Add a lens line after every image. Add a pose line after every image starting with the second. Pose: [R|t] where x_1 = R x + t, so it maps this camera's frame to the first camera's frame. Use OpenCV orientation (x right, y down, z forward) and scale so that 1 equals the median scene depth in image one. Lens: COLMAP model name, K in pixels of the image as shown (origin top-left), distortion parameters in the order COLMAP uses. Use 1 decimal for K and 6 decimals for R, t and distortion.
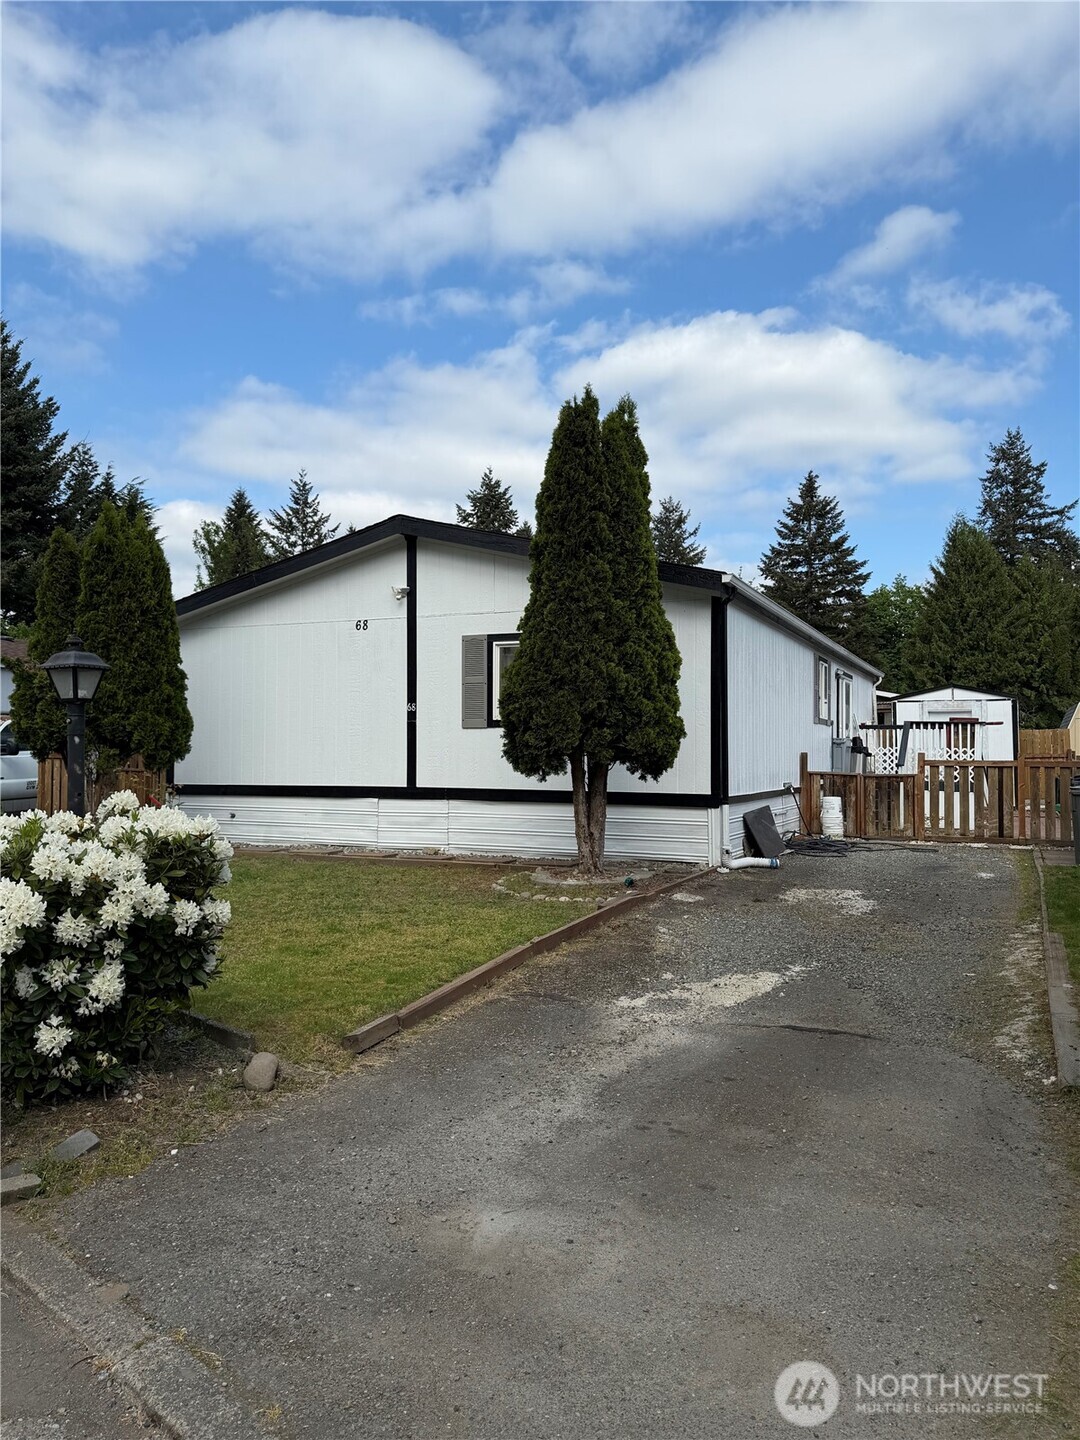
lens RADIAL K [[1041.0, 0, 544.3], [0, 1041.0, 741.2], [0, 0, 1]] dist [0.053859, -0.007858]
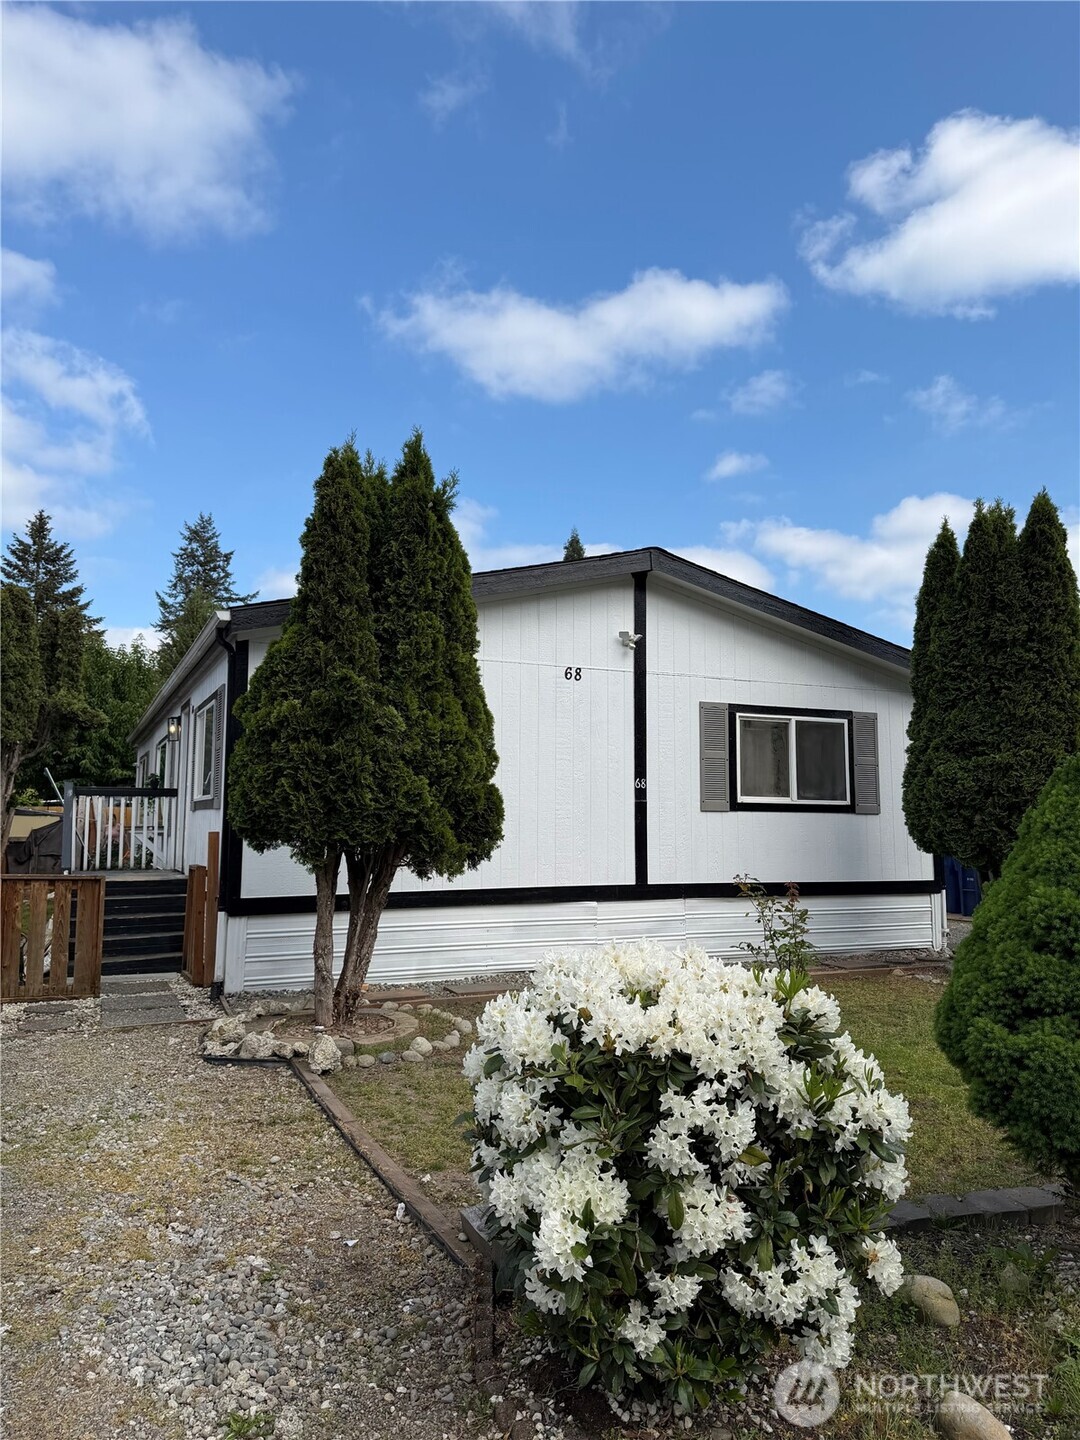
lens RADIAL K [[1041.0, 0, 543.7], [0, 1041.0, 731.2], [0, 0, 1]] dist [0.053859, -0.007858]
pose [[0.650304, 0.066704, 0.756740, -0.763659], [-0.010575, 0.996836, -0.078780, -0.008892], [-0.759601, 0.043229, 0.648952, 0.522779]]
